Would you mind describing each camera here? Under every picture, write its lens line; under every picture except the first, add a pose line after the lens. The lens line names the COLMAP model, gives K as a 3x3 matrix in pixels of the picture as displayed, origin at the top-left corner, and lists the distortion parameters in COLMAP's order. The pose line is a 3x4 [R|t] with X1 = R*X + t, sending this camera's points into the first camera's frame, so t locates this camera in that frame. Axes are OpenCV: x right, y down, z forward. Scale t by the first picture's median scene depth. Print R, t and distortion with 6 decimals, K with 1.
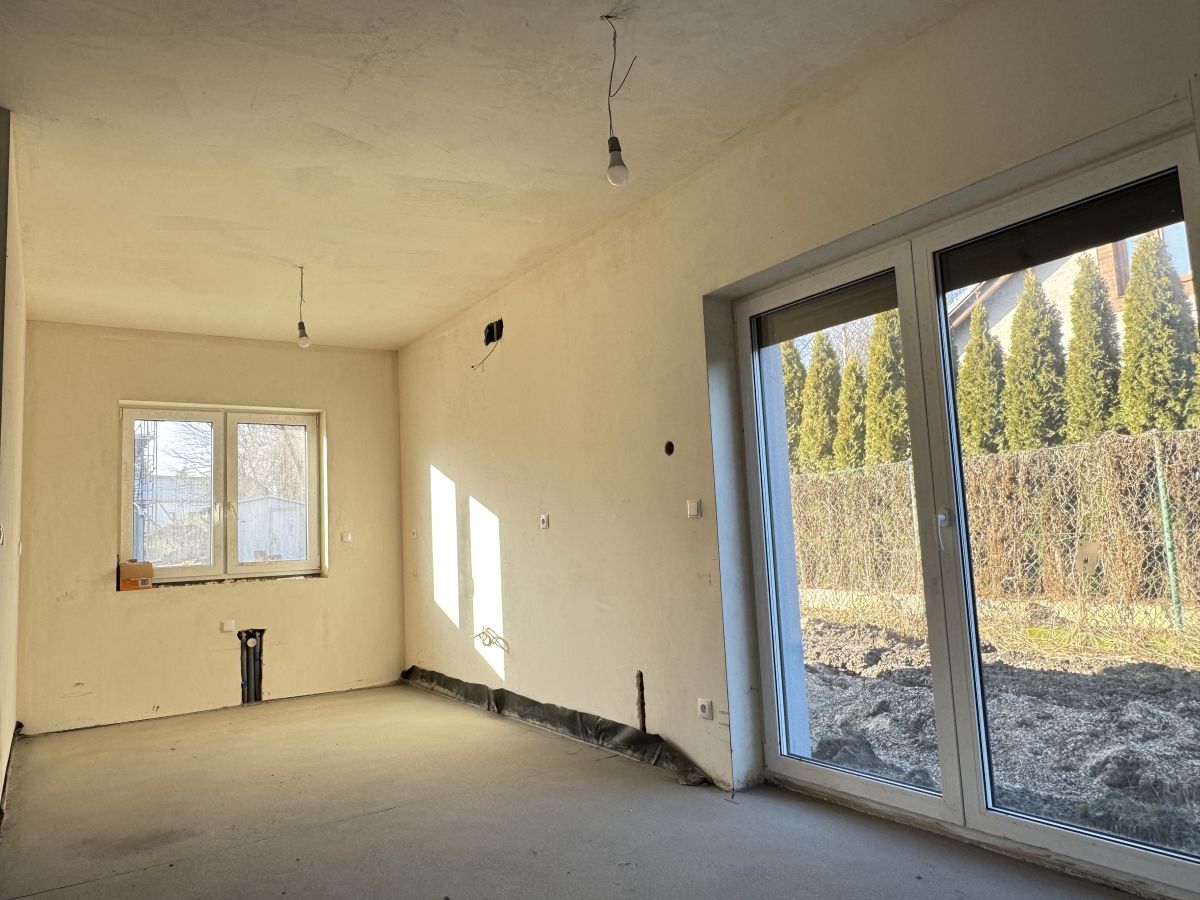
lens RADIAL K [[838.3, 0, 599.0], [0, 838.3, 450.0], [0, 0, 1]] dist [0.040618, -0.048009]
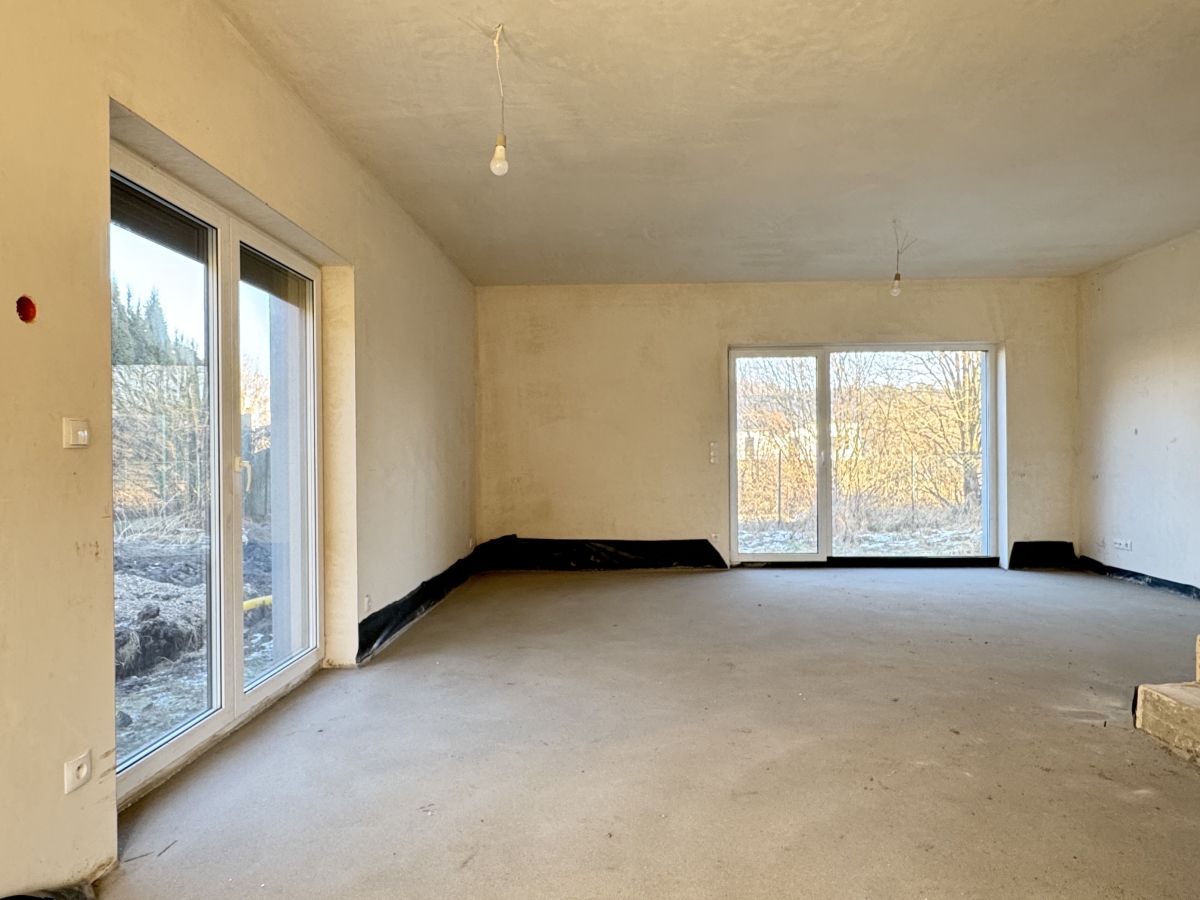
lens RADIAL K [[757.4, 0, 592.4], [0, 757.4, 448.7], [0, 0, 1]] dist [-0.000675, -0.000796]
pose [[-0.811541, 0.060608, 0.581143, -0.298323], [-0.011600, 0.992738, -0.119733, 0.086987], [-0.584180, -0.103910, -0.804945, 0.754913]]
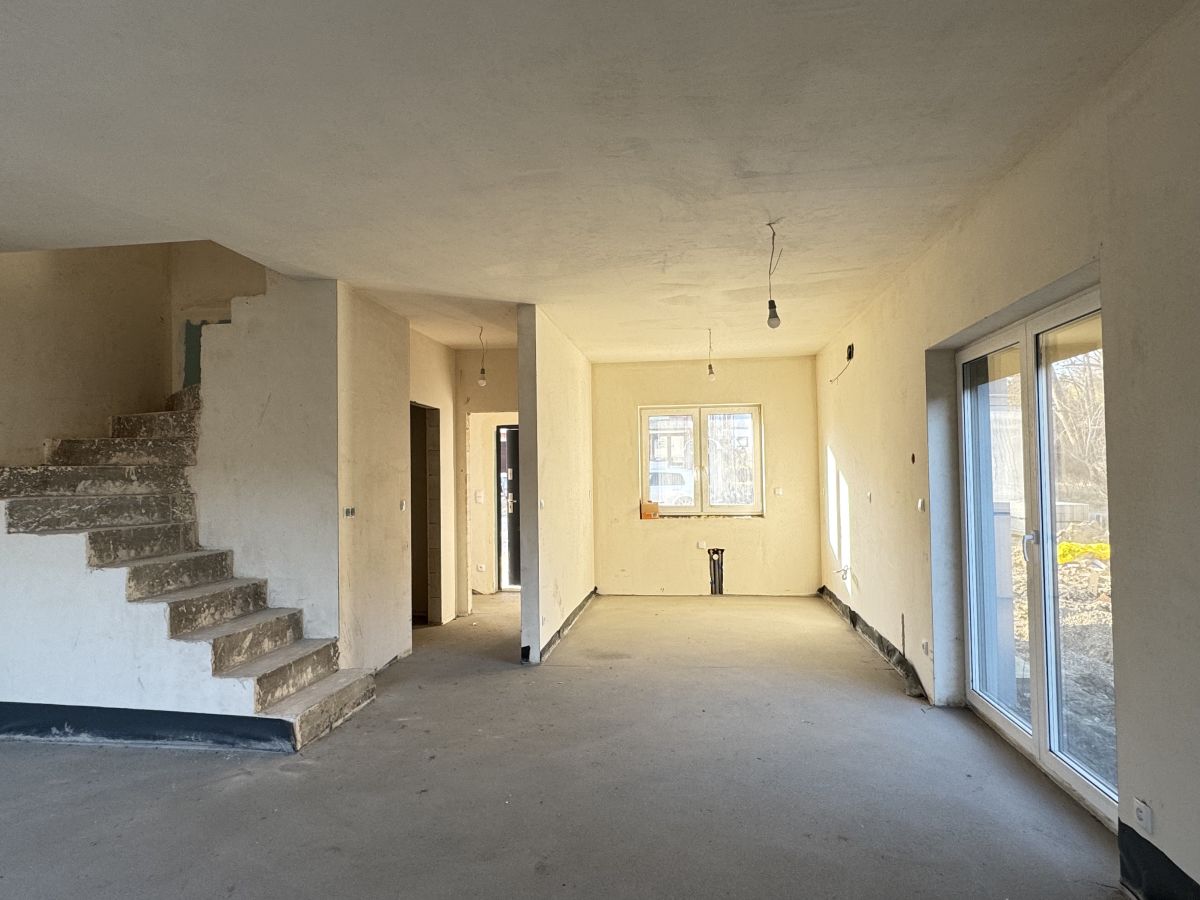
lens RADIAL K [[737.3, 0, 589.8], [0, 737.3, 454.3], [0, 0, 1]] dist [0.002395, 0.001741]
pose [[0.754027, 0.019601, -0.656551, 0.310765], [0.047349, 0.995332, 0.084095, -0.088728], [0.655135, -0.094497, 0.749579, -0.162377]]
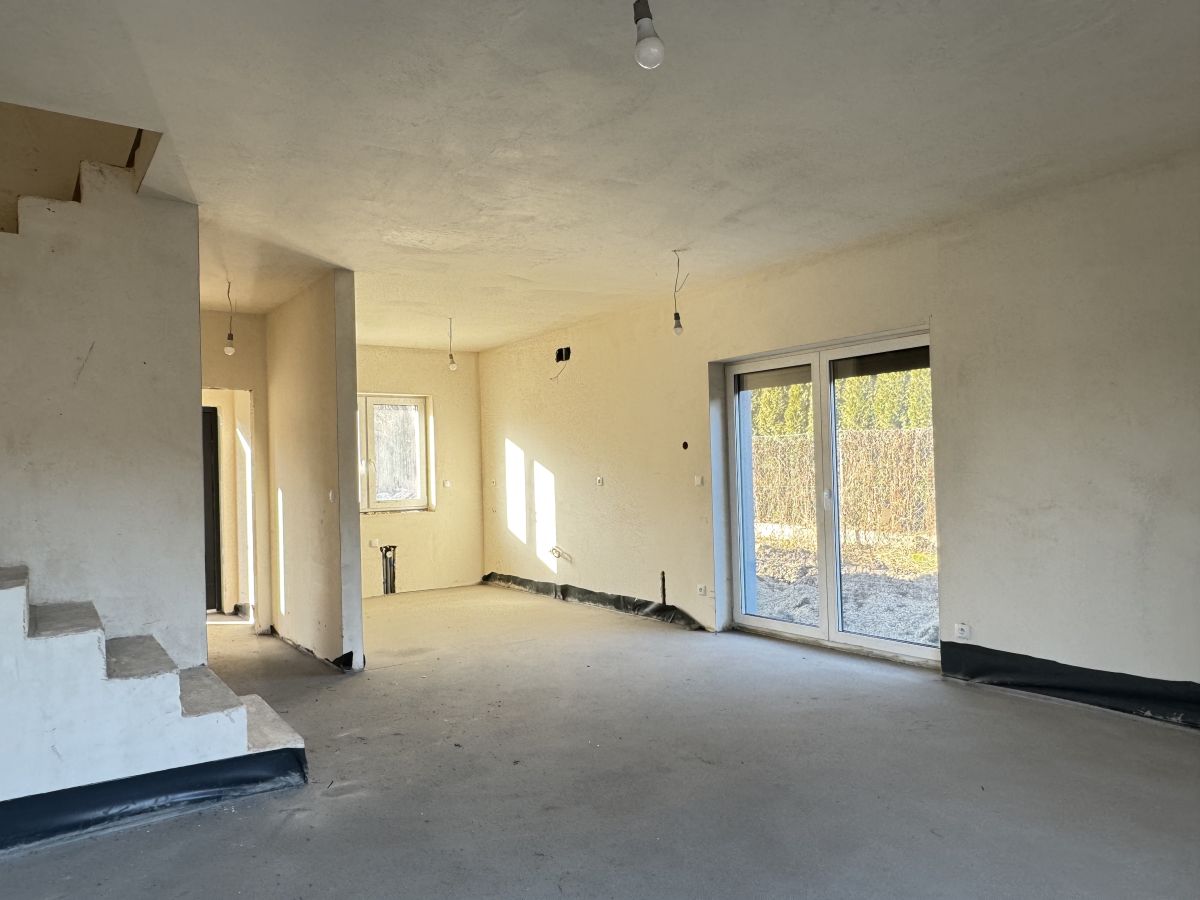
lens RADIAL K [[820.8, 0, 607.6], [0, 820.8, 456.0], [0, 0, 1]] dist [0.036821, -0.013620]
pose [[0.998324, 0.020732, 0.054036, -0.110954], [-0.025417, 0.995840, 0.087506, -0.082453], [-0.051997, -0.088732, 0.994697, -0.455003]]
